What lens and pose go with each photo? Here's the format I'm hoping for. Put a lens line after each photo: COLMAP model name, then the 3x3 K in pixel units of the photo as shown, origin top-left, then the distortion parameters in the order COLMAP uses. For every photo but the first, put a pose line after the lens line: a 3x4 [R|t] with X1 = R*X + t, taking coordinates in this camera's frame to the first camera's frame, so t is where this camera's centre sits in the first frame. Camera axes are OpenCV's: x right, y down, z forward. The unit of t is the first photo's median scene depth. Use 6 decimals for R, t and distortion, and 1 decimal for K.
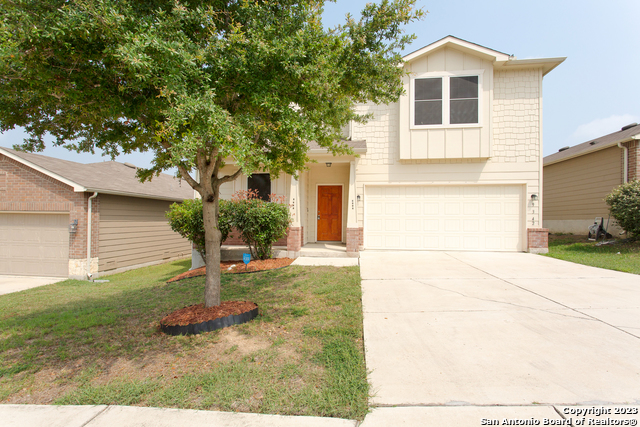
lens RADIAL K [[308.0, 0, 323.5], [0, 308.0, 217.4], [0, 0, 1]] dist [0.001233, 0.000774]
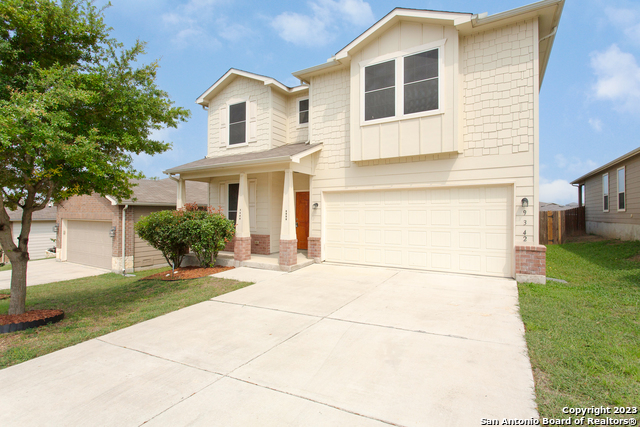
lens RADIAL K [[308.0, 0, 323.5], [0, 308.0, 217.4], [0, 0, 1]] dist [0.001233, 0.000774]
pose [[0.920814, -0.001583, -0.389999, 0.526512], [0.004877, 0.999960, 0.007456, -0.037120], [0.389972, -0.008768, 0.920785, 0.160828]]
